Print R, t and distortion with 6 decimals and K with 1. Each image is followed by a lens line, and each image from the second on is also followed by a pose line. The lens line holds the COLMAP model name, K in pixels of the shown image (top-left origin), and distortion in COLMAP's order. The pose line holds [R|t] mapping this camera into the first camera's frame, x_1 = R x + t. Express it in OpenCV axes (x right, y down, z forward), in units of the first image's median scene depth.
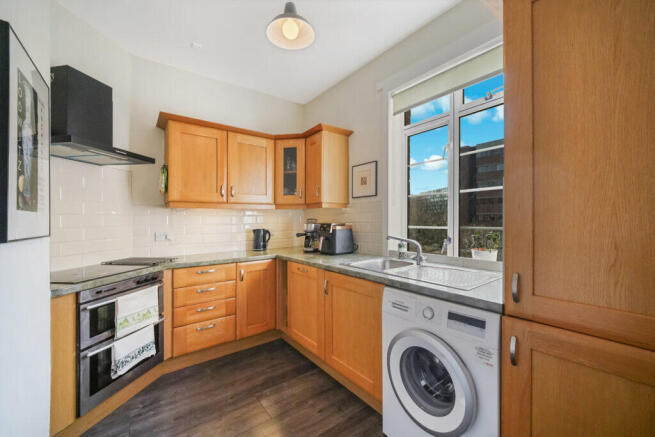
lens RADIAL K [[259.6, 0, 328.4], [0, 259.6, 218.8], [0, 0, 1]] dist [-0.000558, 0.000185]
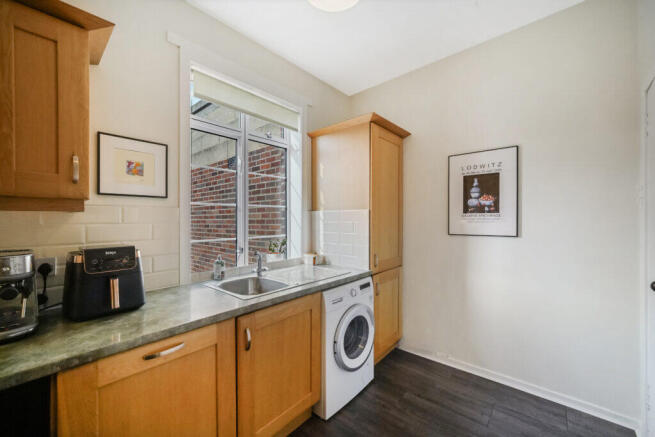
lens RADIAL K [[259.6, 0, 328.5], [0, 259.6, 219.0], [0, 0, 1]] dist [-0.000558, 0.000185]
pose [[-0.201891, 0.015715, 0.979282, -0.630105], [0.013624, 0.999820, -0.013236, -0.025641], [-0.979313, 0.010670, -0.202068, 0.862218]]
